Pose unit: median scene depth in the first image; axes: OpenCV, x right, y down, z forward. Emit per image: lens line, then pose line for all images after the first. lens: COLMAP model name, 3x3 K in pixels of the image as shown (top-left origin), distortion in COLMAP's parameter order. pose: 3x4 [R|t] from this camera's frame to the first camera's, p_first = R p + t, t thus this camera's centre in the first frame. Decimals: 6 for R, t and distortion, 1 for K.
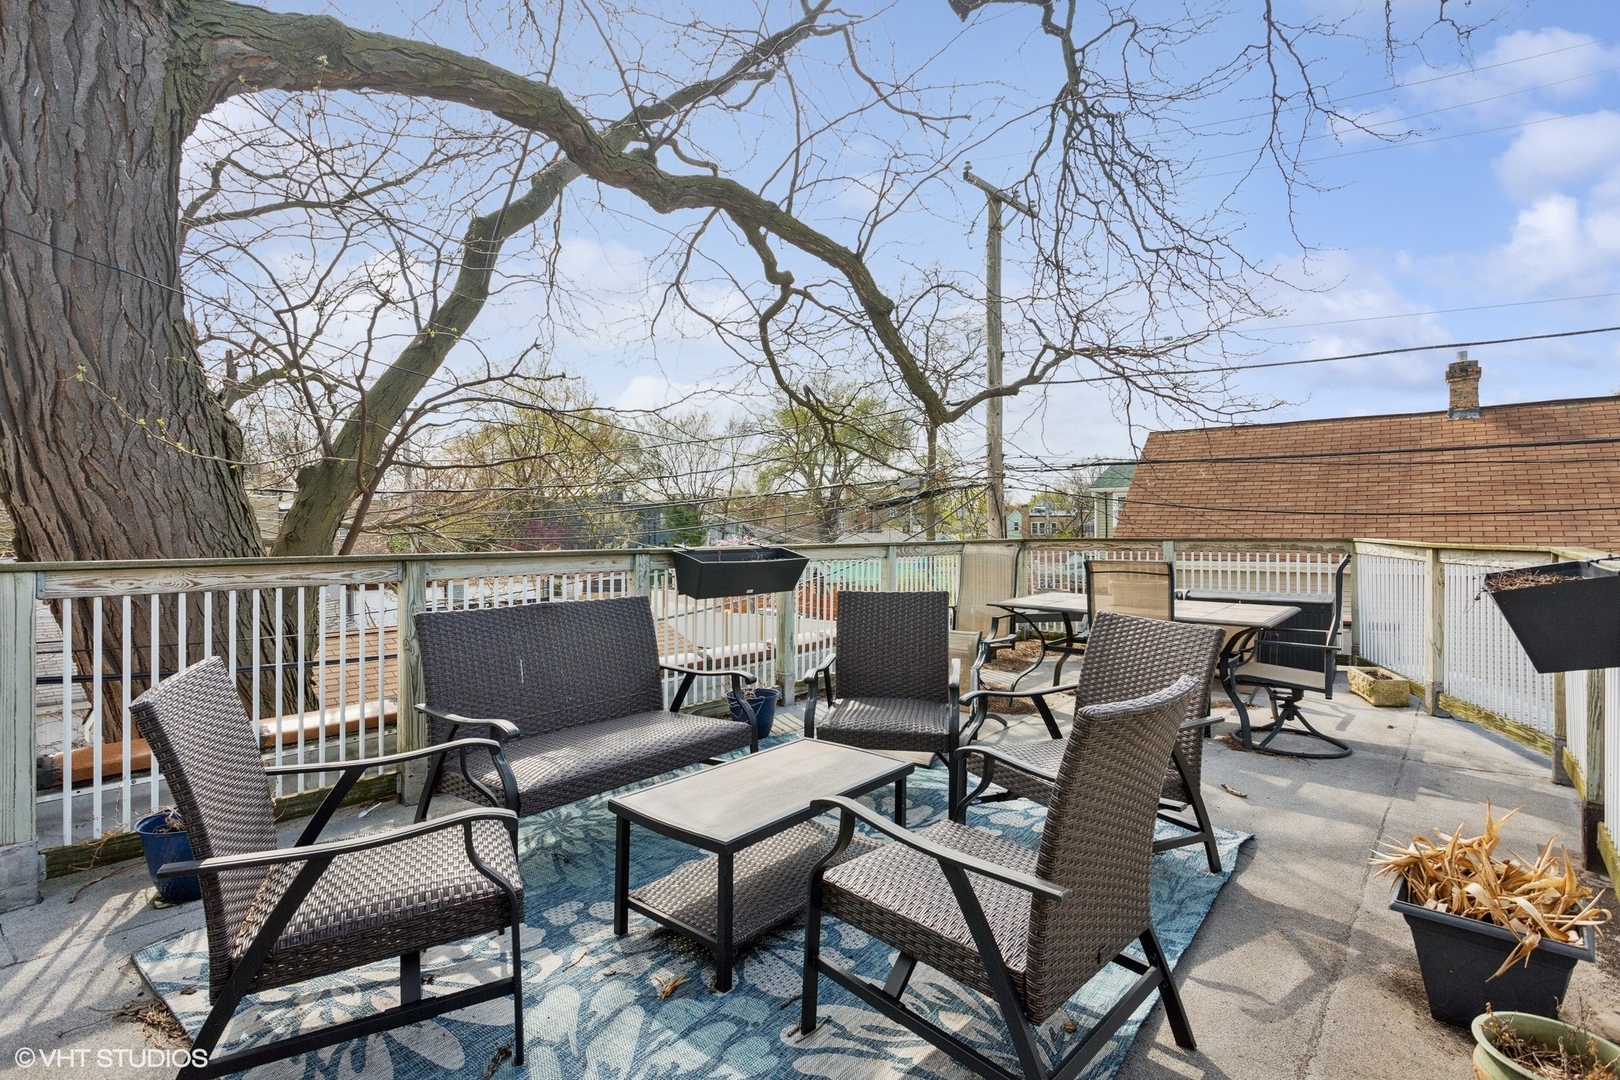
lens RADIAL K [[783.6, 0, 803.4], [0, 783.6, 539.9], [0, 0, 1]] dist [-0.001345, -0.000136]
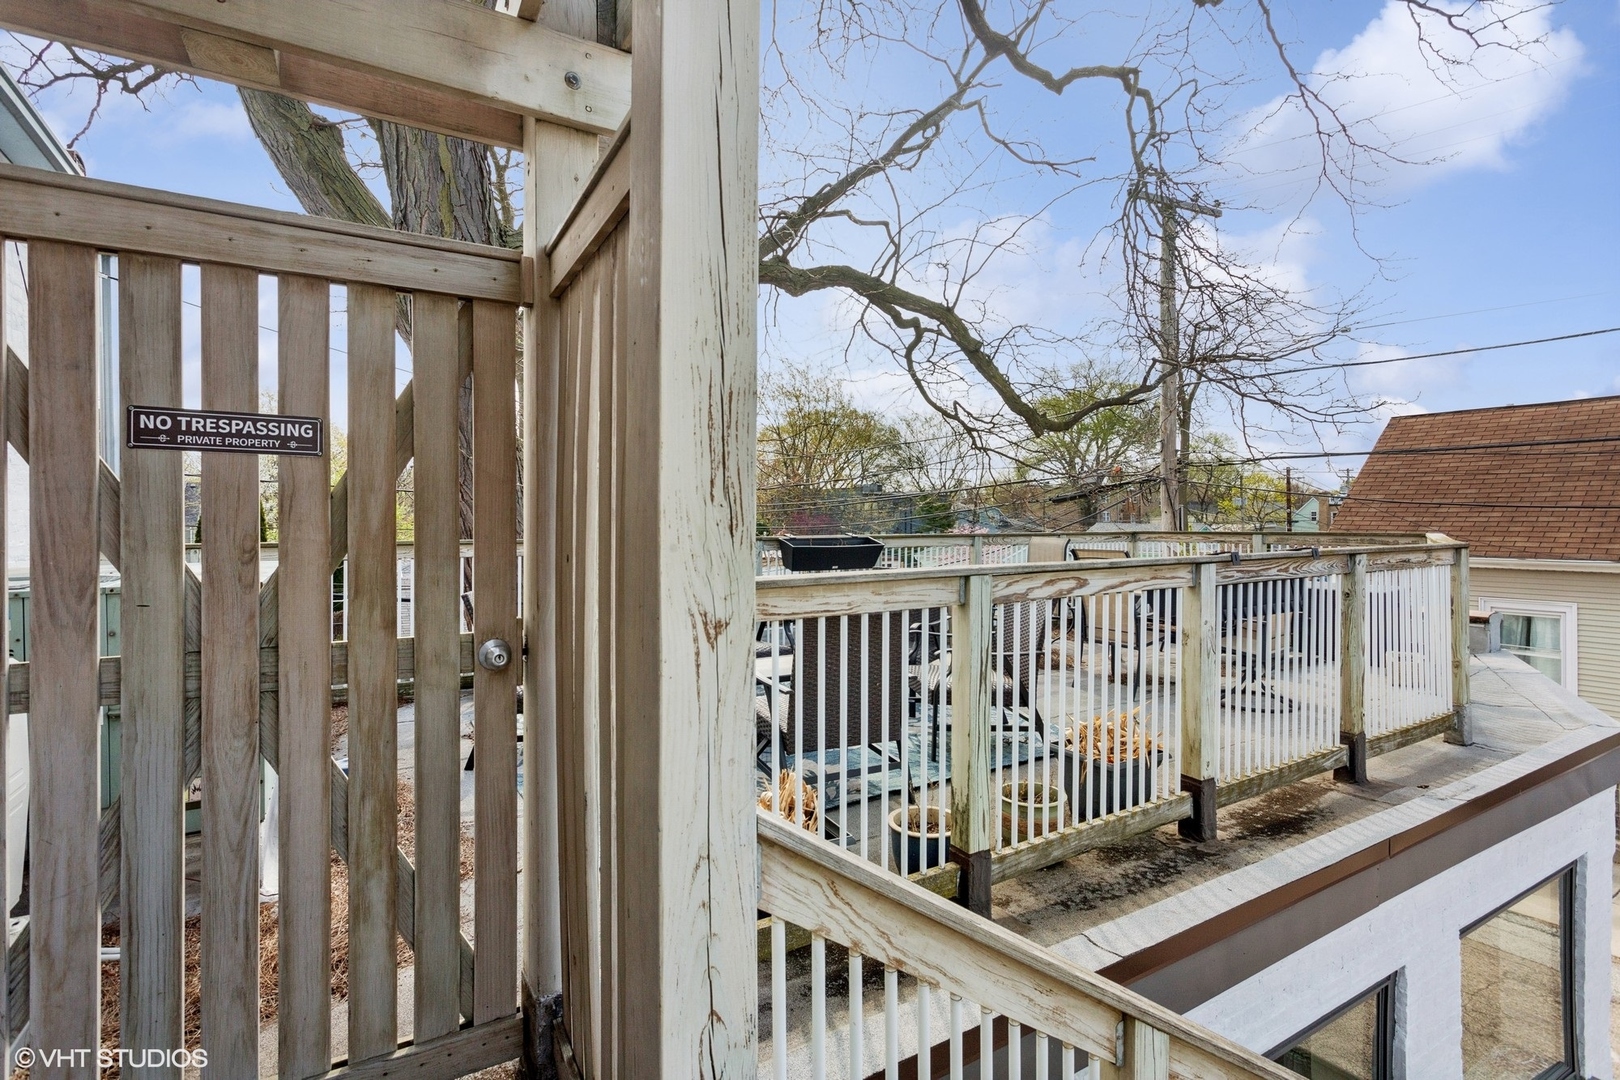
lens RADIAL K [[783.6, 0, 818.0], [0, 783.6, 530.1], [0, 0, 1]] dist [-0.001345, -0.000136]
pose [[0.942576, 0.006285, -0.333933, 0.223977], [-0.005892, 0.999980, 0.002191, -0.003138], [0.333941, -0.000098, 0.942594, -0.207267]]
